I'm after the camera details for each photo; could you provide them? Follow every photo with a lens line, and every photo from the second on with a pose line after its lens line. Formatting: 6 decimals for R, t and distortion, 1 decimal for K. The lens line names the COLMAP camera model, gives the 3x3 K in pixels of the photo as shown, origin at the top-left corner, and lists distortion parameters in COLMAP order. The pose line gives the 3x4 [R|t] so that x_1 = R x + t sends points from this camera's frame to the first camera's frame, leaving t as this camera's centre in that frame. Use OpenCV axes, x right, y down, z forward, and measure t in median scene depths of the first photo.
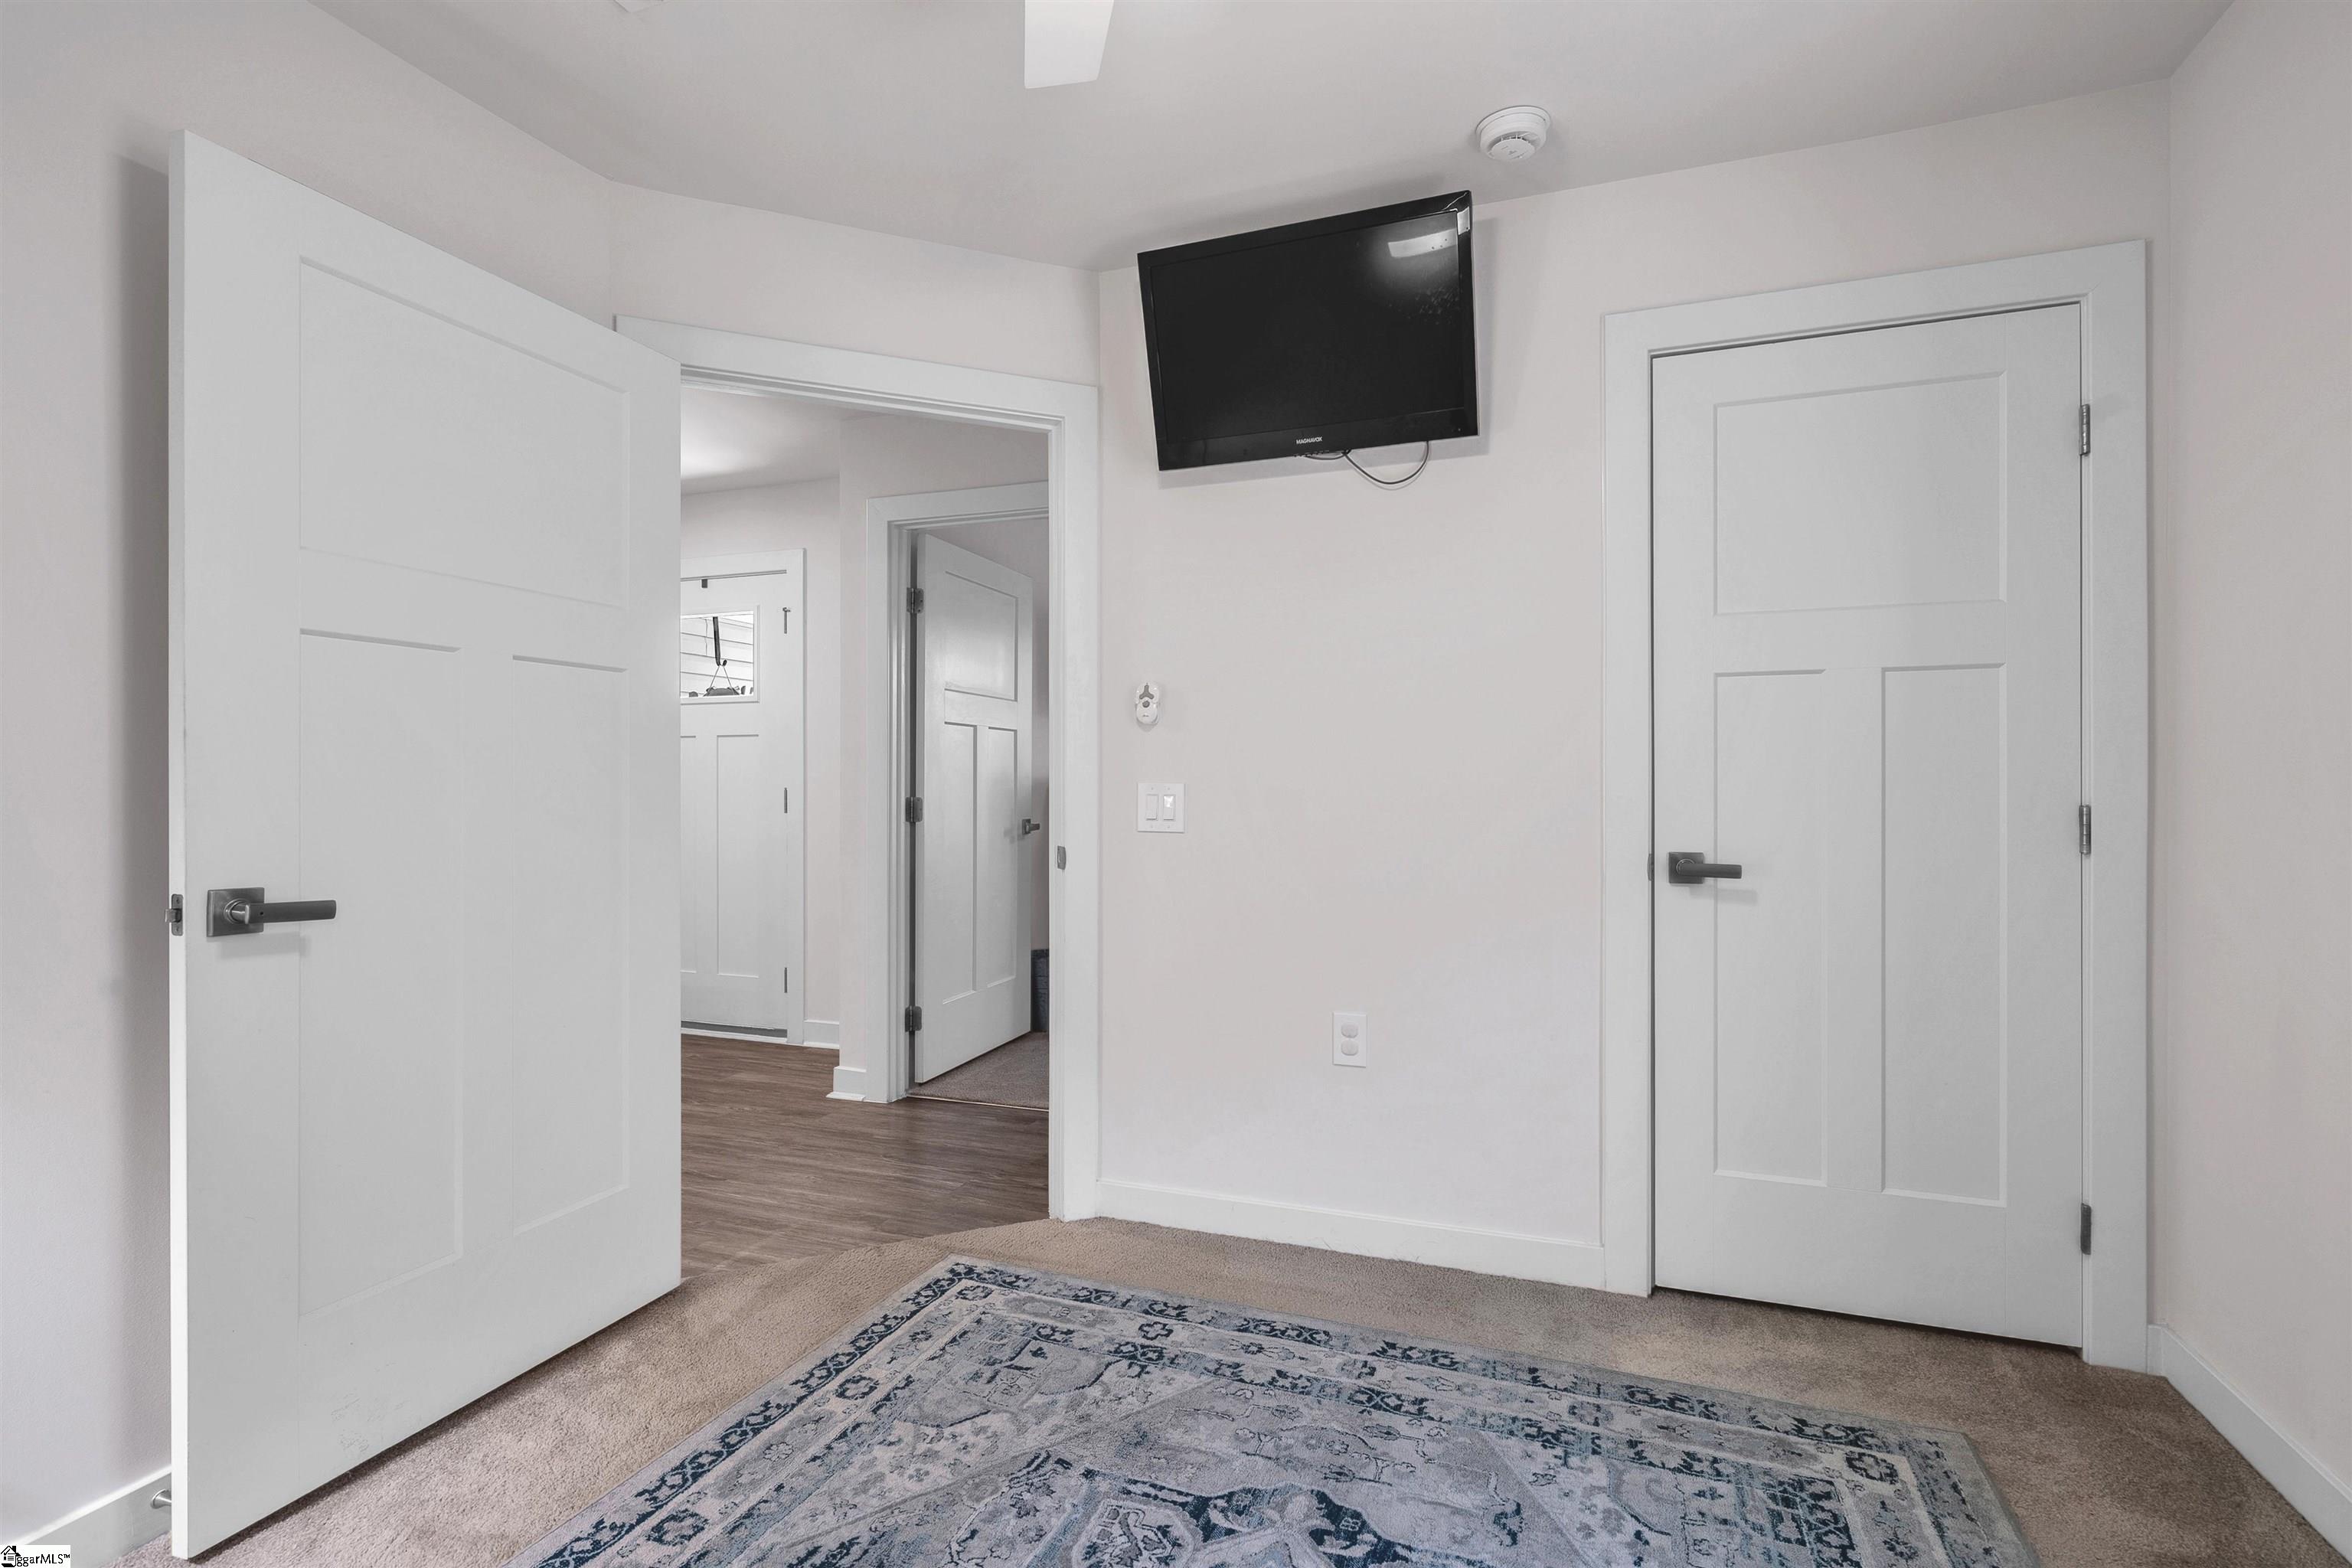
lens RADIAL K [[1066.9, 0, 1176.4], [0, 1066.9, 787.2], [0, 0, 1]] dist [-0.005901, -0.000868]
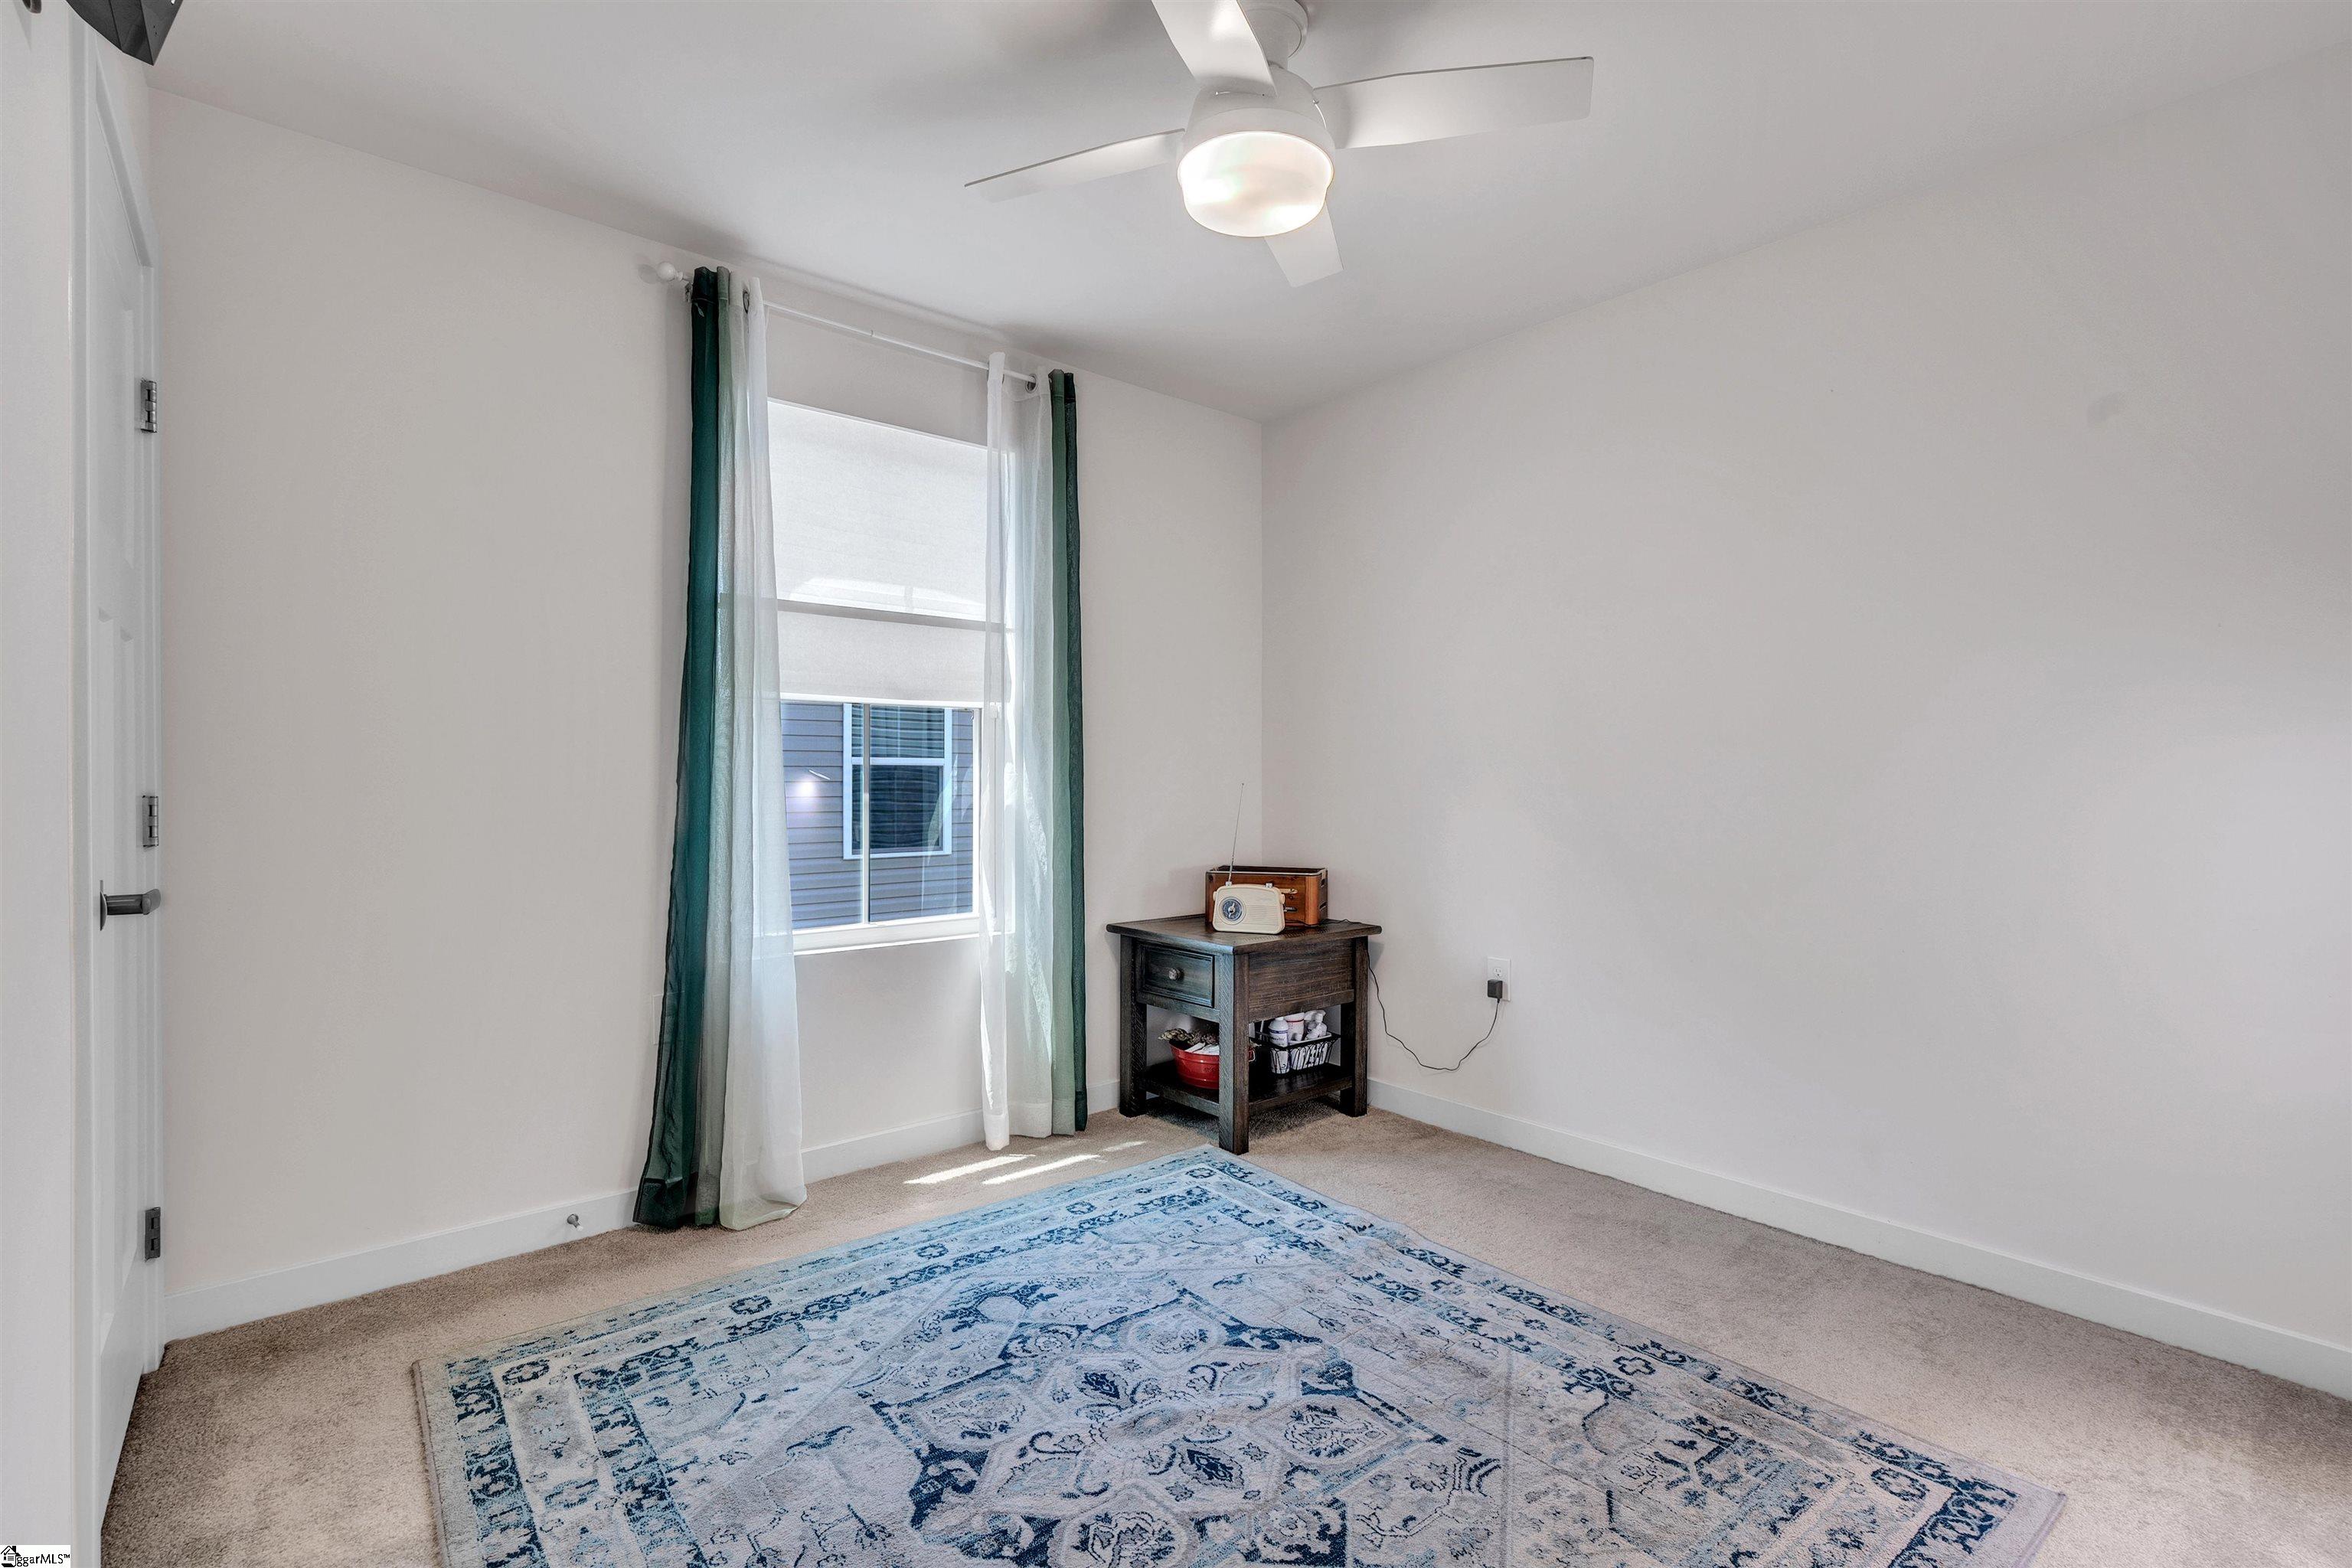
lens RADIAL K [[1066.9, 0, 1173.7], [0, 1066.9, 779.8], [0, 0, 1]] dist [-0.005901, -0.000868]
pose [[-0.875783, -0.000877, 0.482704, -0.528902], [-0.004713, 0.999966, -0.006734, 0.006329], [-0.482682, -0.008172, -0.875758, 1.740138]]
